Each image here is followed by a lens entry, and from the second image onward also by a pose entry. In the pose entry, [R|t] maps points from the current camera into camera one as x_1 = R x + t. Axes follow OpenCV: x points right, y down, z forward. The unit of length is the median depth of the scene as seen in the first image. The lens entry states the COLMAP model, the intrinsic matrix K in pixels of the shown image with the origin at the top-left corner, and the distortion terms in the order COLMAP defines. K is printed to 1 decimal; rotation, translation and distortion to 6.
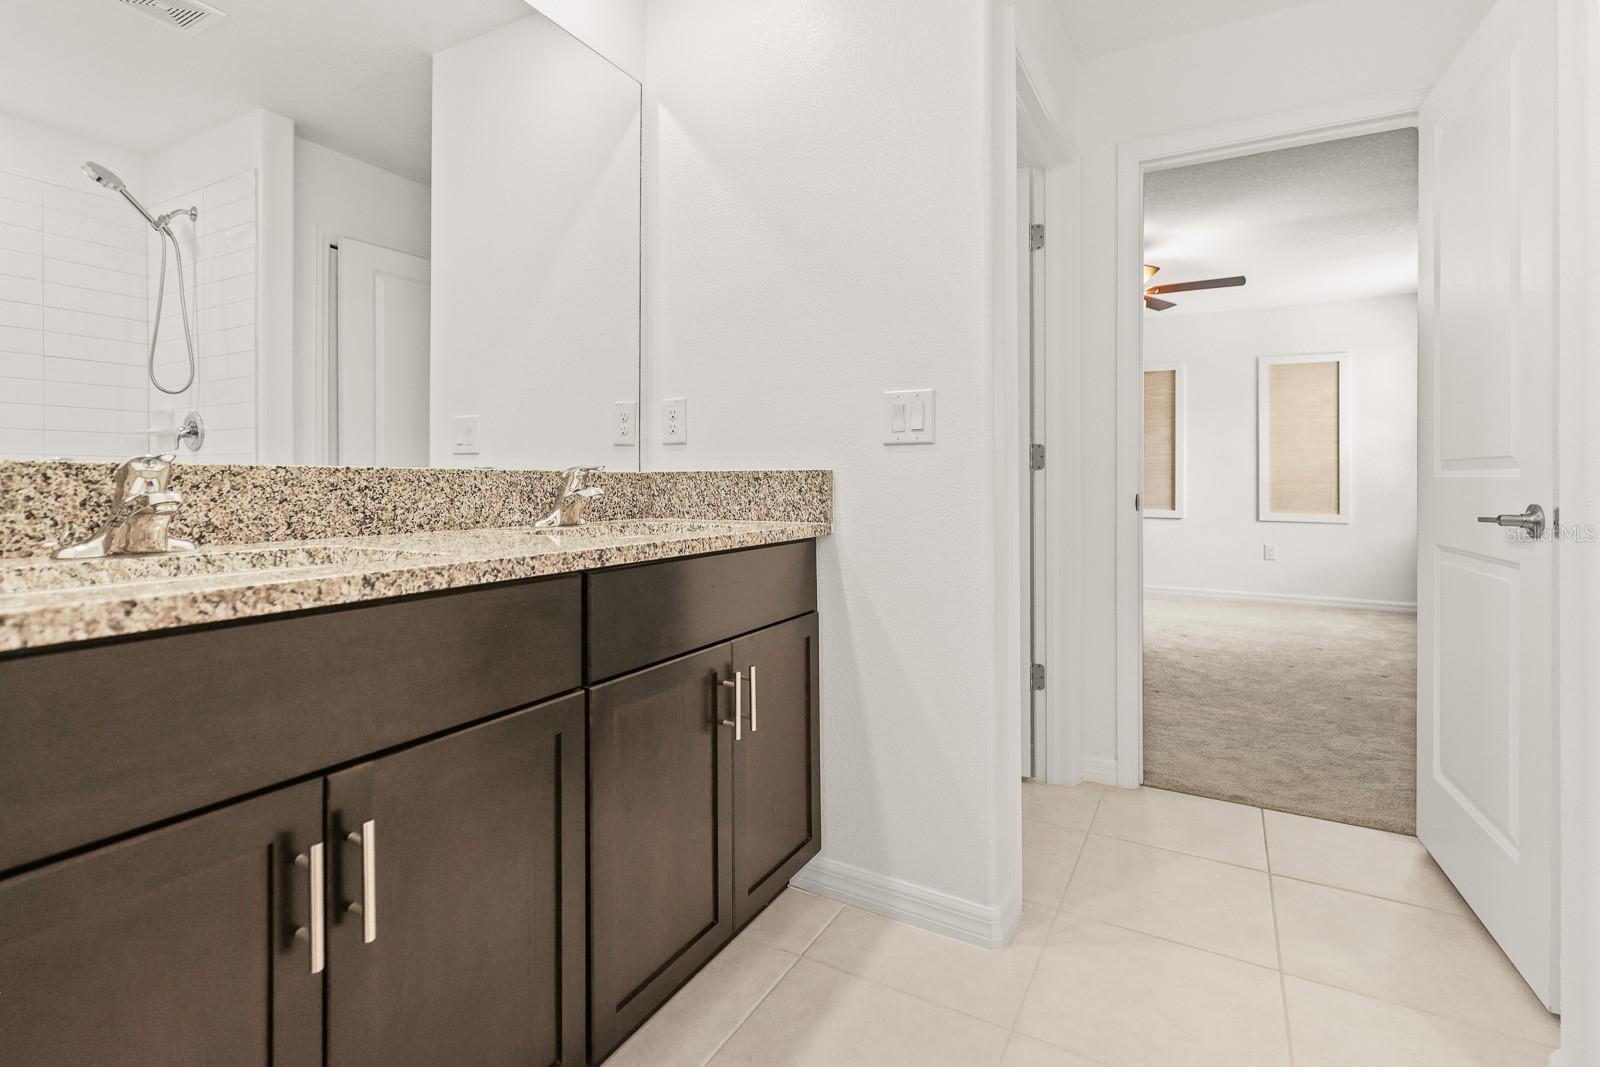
lens RADIAL K [[737.9, 0, 822.3], [0, 737.9, 479.6], [0, 0, 1]] dist [0.003992, -0.000239]
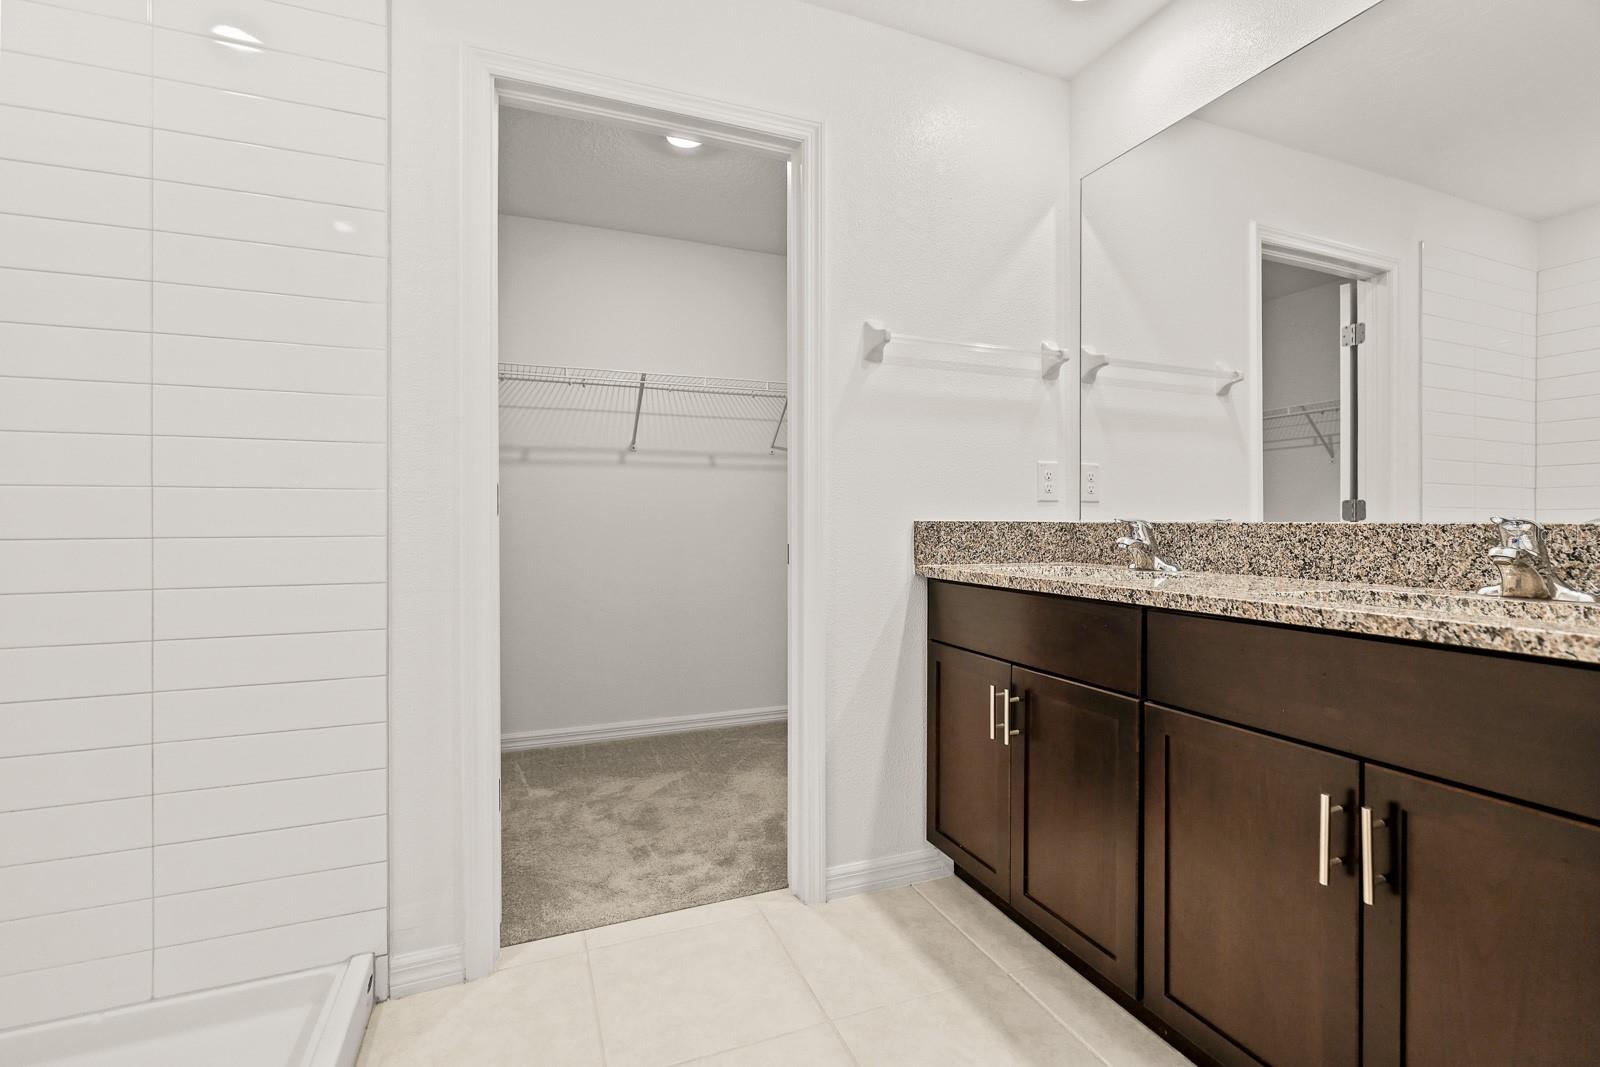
lens RADIAL K [[737.9, 0, 804.6], [0, 737.9, 529.9], [0, 0, 1]] dist [0.003992, -0.000239]
pose [[-0.625478, 0.004275, -0.780230, 0.862100], [-0.002176, 0.999972, 0.007223, -0.012470], [0.780239, 0.006216, -0.625450, 1.132629]]
